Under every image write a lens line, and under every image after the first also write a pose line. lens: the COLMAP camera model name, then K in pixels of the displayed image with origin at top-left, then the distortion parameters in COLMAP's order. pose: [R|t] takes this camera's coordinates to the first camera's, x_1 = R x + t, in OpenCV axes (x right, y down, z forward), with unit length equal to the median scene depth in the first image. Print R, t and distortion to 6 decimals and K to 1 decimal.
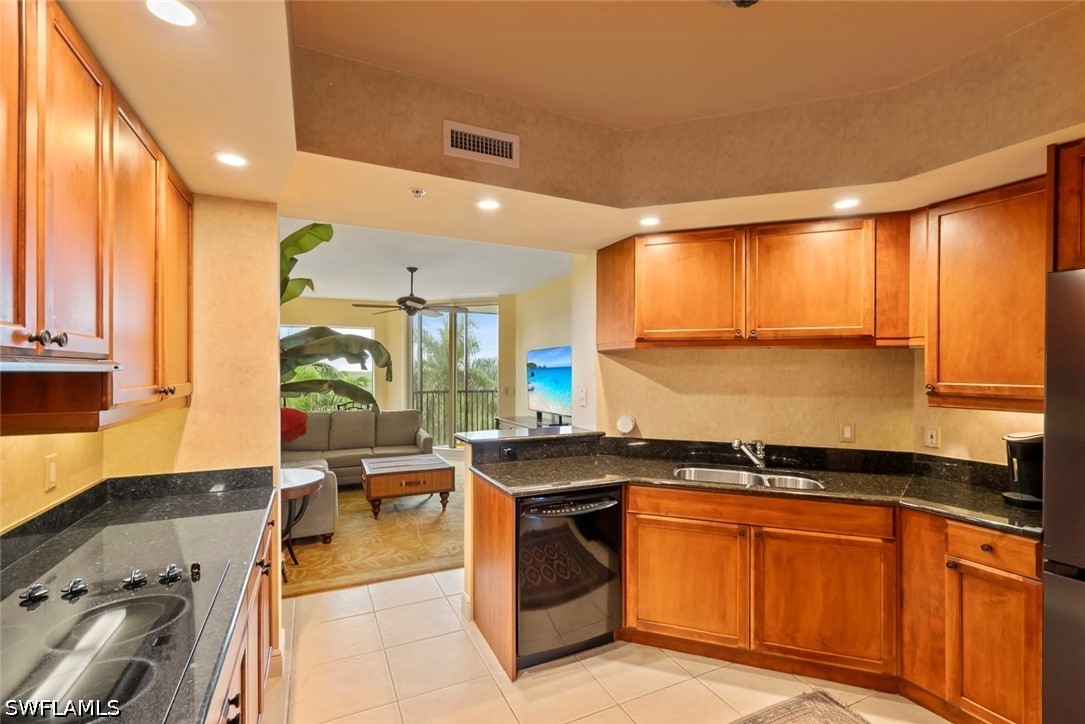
lens RADIAL K [[484.3, 0, 548.9], [0, 484.3, 368.9], [0, 0, 1]] dist [-0.000921, -0.000202]
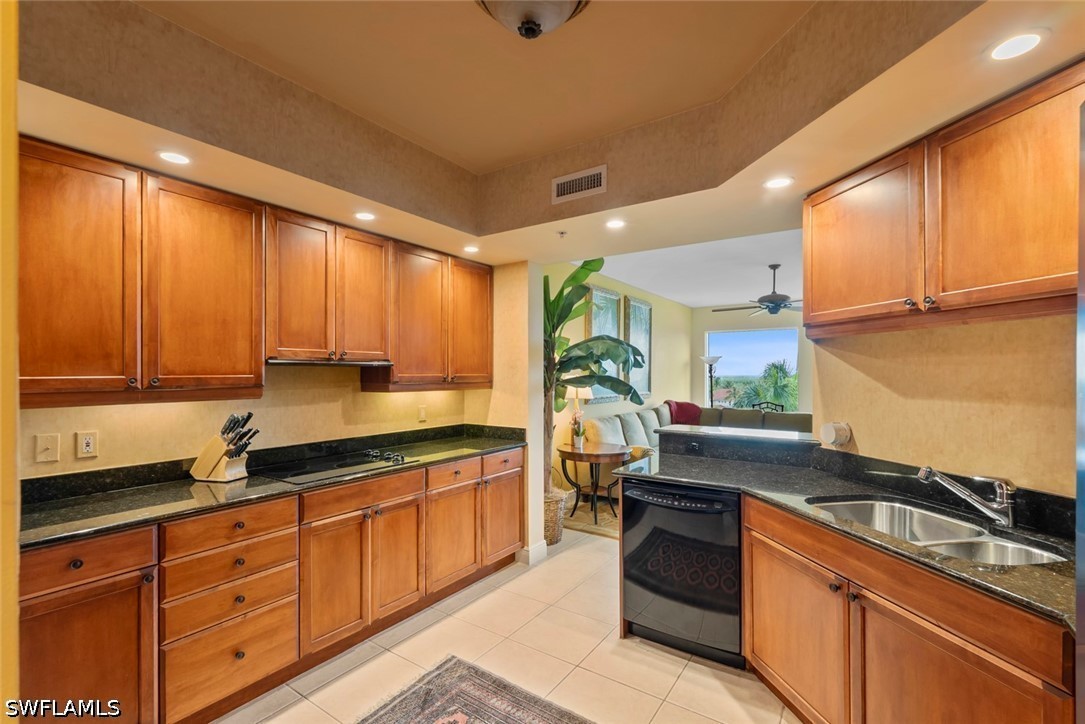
lens RADIAL K [[484.3, 0, 535.5], [0, 484.3, 371.4], [0, 0, 1]] dist [-0.000921, -0.000202]
pose [[0.489637, -0.004338, -0.871916, 0.673675], [0.000718, 0.999989, -0.004572, 0.018824], [0.871926, 0.001612, 0.489634, 0.217457]]
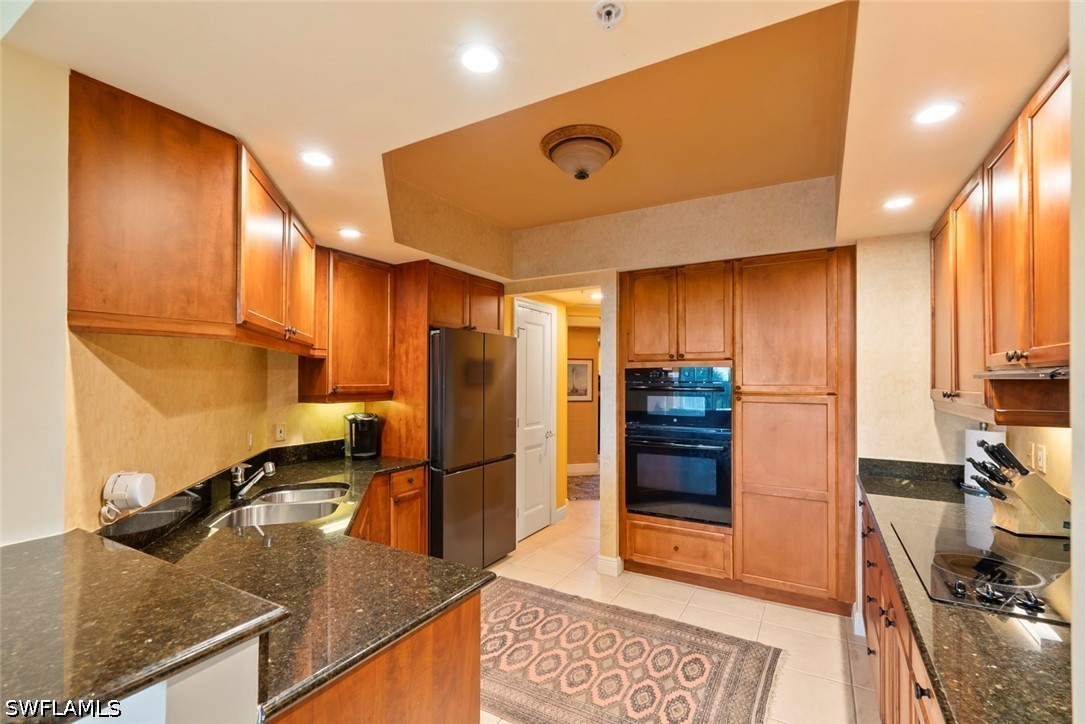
lens RADIAL K [[484.3, 0, 532.9], [0, 484.3, 368.1], [0, 0, 1]] dist [-0.000921, -0.000202]
pose [[-0.550530, 0.011691, 0.834733, -0.494005], [-0.003879, 0.999855, -0.016561, 0.001703], [-0.834806, -0.012355, -0.550405, 1.040533]]
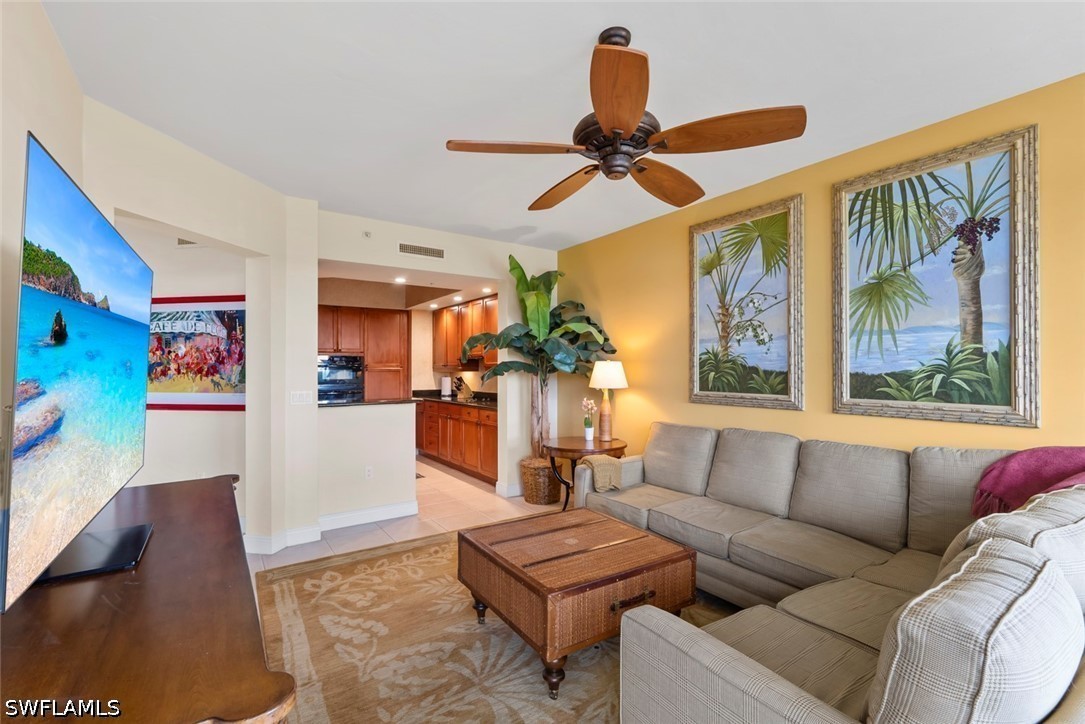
lens RADIAL K [[484.3, 0, 542.5], [0, 484.3, 365.1], [0, 0, 1]] dist [-0.000921, -0.000202]
pose [[-0.990810, 0.000793, -0.135258, -0.382553], [0.001701, 0.999977, -0.006603, 0.046070], [0.135250, -0.006772, -0.990788, 2.733097]]
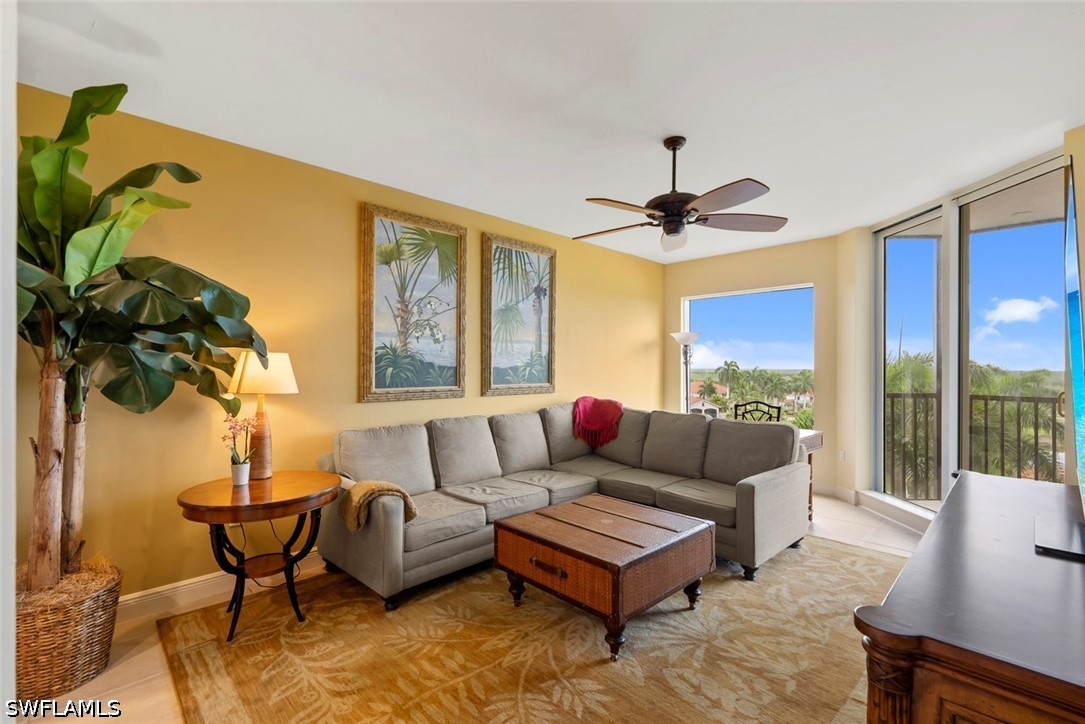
lens RADIAL K [[484.3, 0, 539.0], [0, 484.3, 367.2], [0, 0, 1]] dist [-0.000921, -0.000202]
pose [[0.314570, -0.001722, -0.949233, 0.312394], [0.003985, 0.999992, -0.000493, 0.058190], [0.949226, -0.003628, 0.314575, 1.444277]]
